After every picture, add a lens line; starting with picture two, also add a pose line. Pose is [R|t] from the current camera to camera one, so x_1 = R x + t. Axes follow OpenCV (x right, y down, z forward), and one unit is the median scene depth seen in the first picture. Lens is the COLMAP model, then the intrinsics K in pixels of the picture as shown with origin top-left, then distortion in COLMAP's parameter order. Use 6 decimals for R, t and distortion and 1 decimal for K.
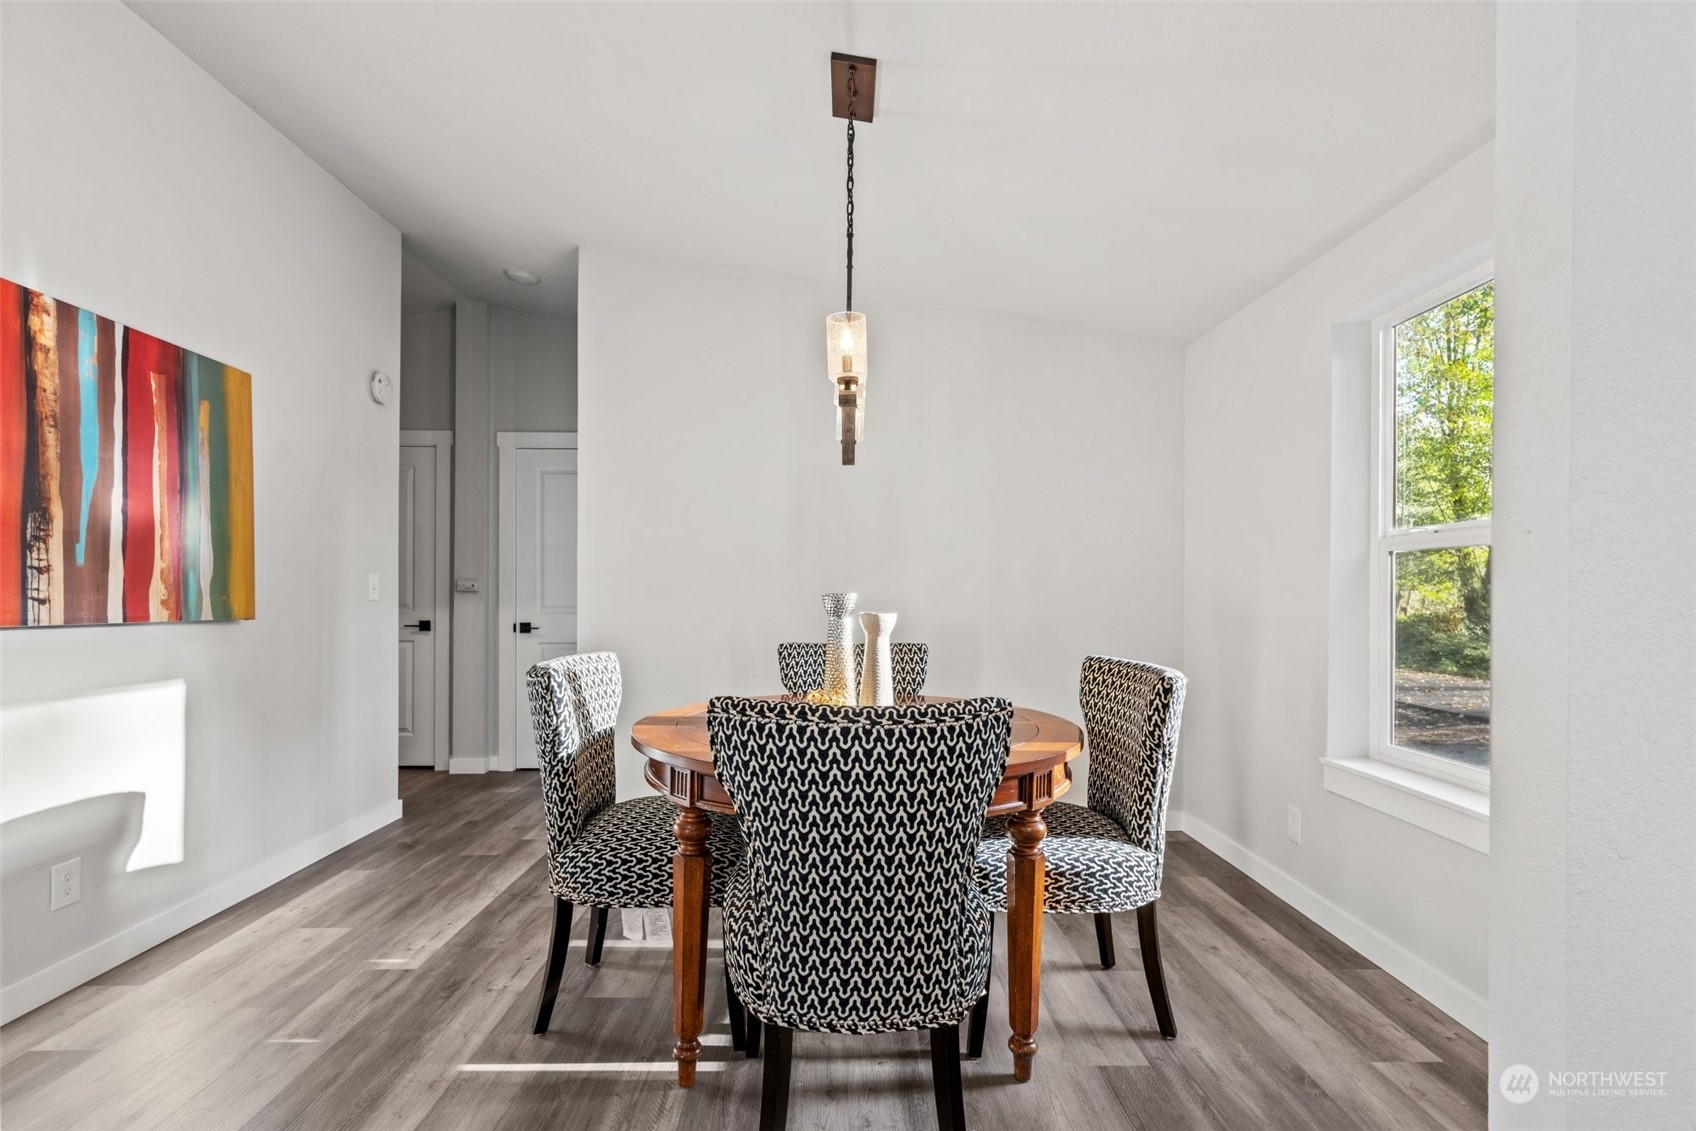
lens RADIAL K [[766.6, 0, 846.9], [0, 766.6, 588.0], [0, 0, 1]] dist [-0.003273, 0.001513]
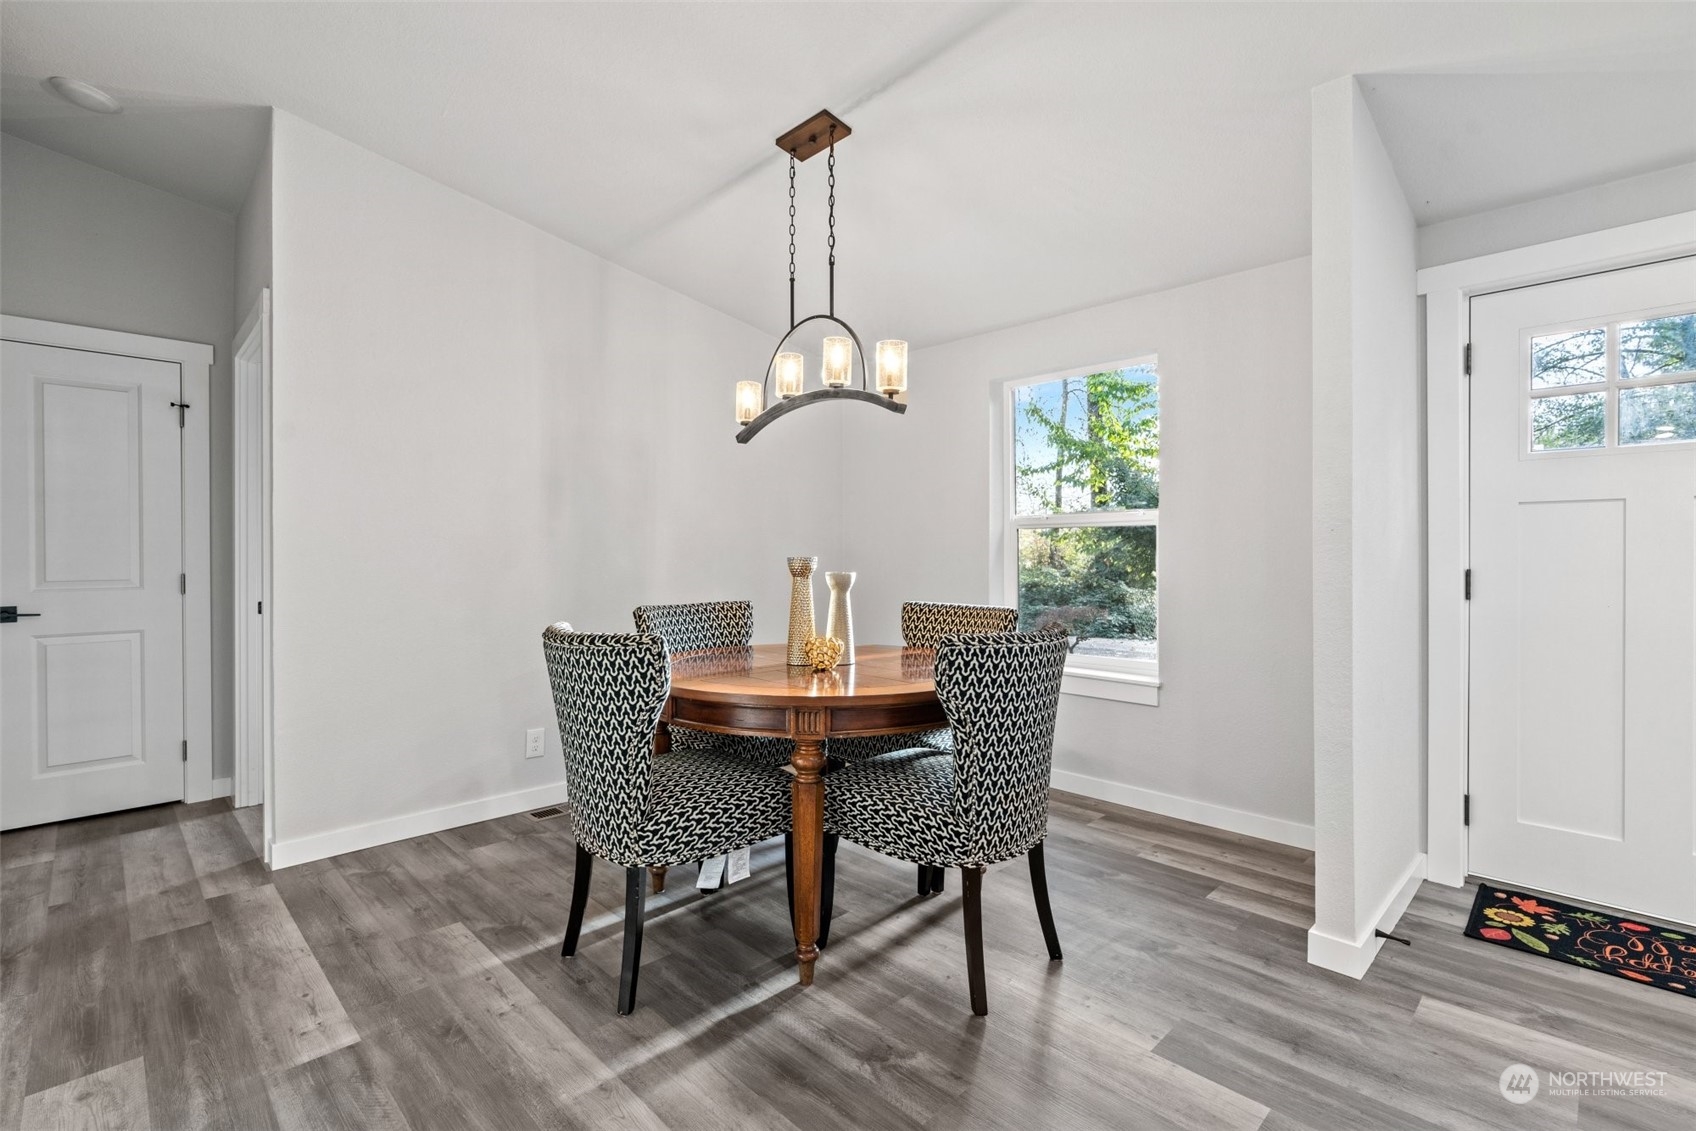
lens RADIAL K [[753.0, 0, 840.9], [0, 753.0, 552.9], [0, 0, 1]] dist [-0.001978, 0.000443]
pose [[0.731397, -0.001787, 0.681950, -0.726652], [0.001578, 0.999998, 0.000928, -0.000809], [-0.681950, 0.000398, 0.731399, 0.104821]]
